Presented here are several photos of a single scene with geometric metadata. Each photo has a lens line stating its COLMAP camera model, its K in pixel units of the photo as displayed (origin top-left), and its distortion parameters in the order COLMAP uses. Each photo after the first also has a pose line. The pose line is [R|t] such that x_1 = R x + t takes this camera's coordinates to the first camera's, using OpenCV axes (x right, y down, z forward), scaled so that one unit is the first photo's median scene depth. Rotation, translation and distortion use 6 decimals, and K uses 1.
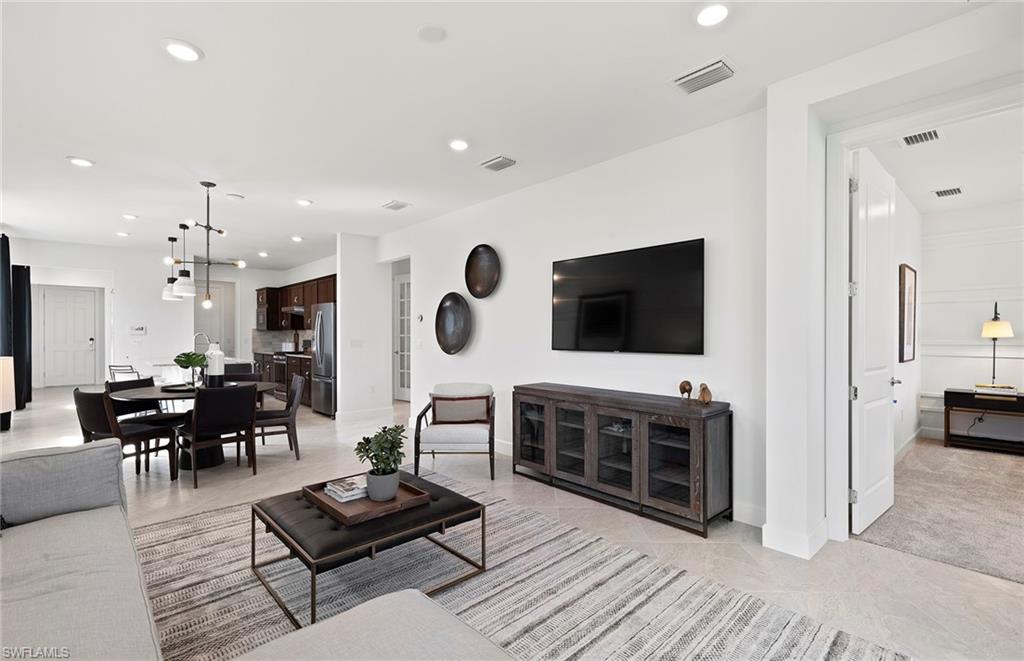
lens RADIAL K [[482.0, 0, 512.0], [0, 482.0, 330.5], [0, 0, 1]] dist [-0.001334, -0.000418]
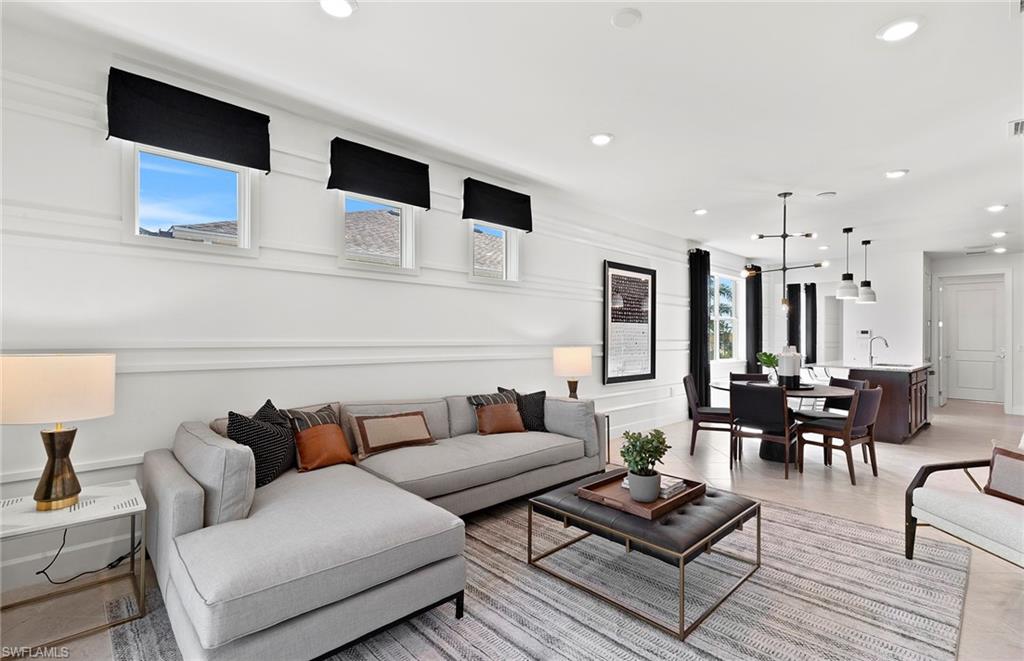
lens RADIAL K [[464.8, 0, 512.0], [0, 464.8, 330.5], [0, 0, 1]] dist [0.008820, 0.000036]
pose [[0.004449, -0.003271, -0.999985, 0.815817], [-0.006427, 0.999974, -0.003300, 0.002948], [0.999969, 0.006442, 0.004428, 0.837940]]
